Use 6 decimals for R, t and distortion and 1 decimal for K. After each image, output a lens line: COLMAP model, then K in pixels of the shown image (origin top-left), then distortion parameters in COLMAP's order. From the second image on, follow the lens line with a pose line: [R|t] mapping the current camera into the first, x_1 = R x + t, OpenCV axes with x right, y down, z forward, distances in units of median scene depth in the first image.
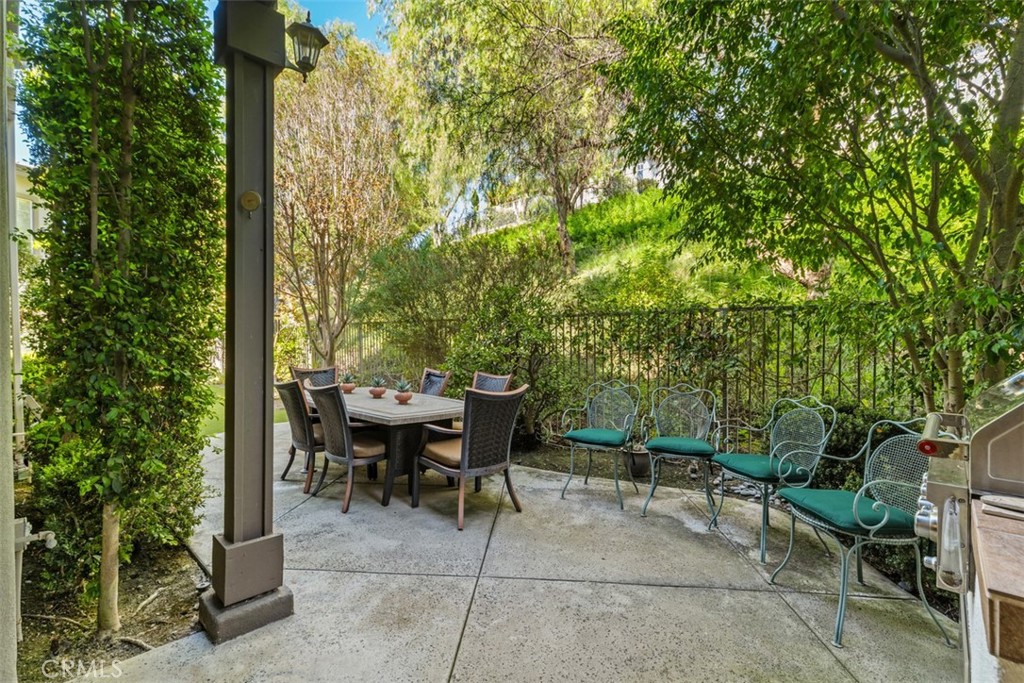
lens RADIAL K [[469.1, 0, 495.1], [0, 469.1, 330.5], [0, 0, 1]] dist [0.002963, 0.000589]
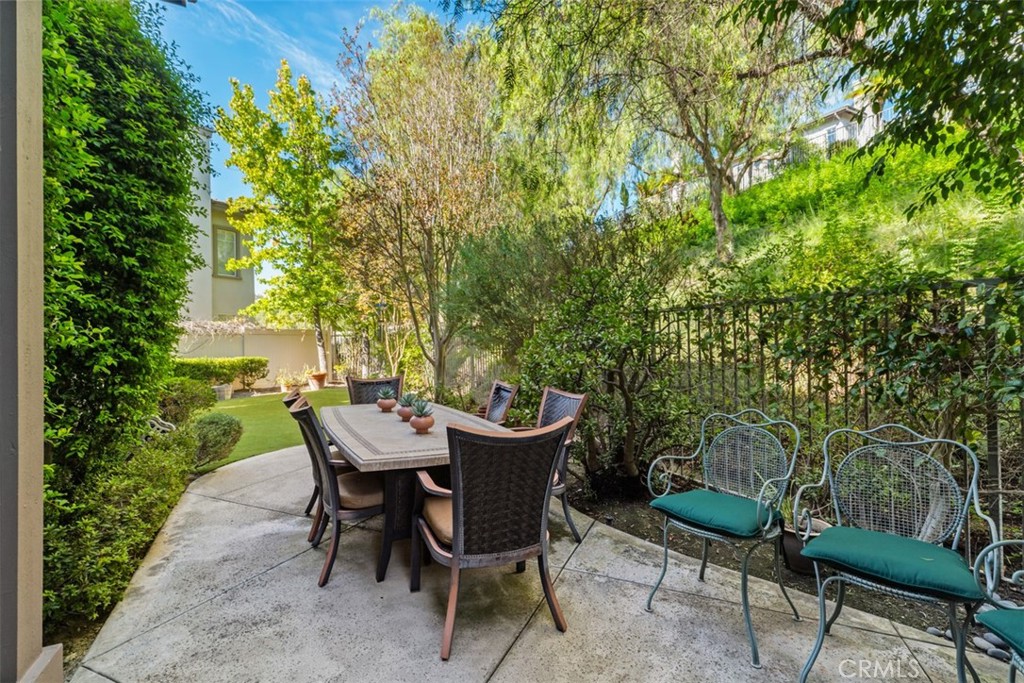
lens RADIAL K [[449.7, 0, 513.2], [0, 449.7, 334.3], [0, 0, 1]] dist [0.000333, -0.000162]
pose [[0.945440, -0.017588, -0.325322, 0.142837], [0.016224, 0.999845, -0.006905, 0.009926], [0.325393, 0.001251, 0.945578, 0.338255]]
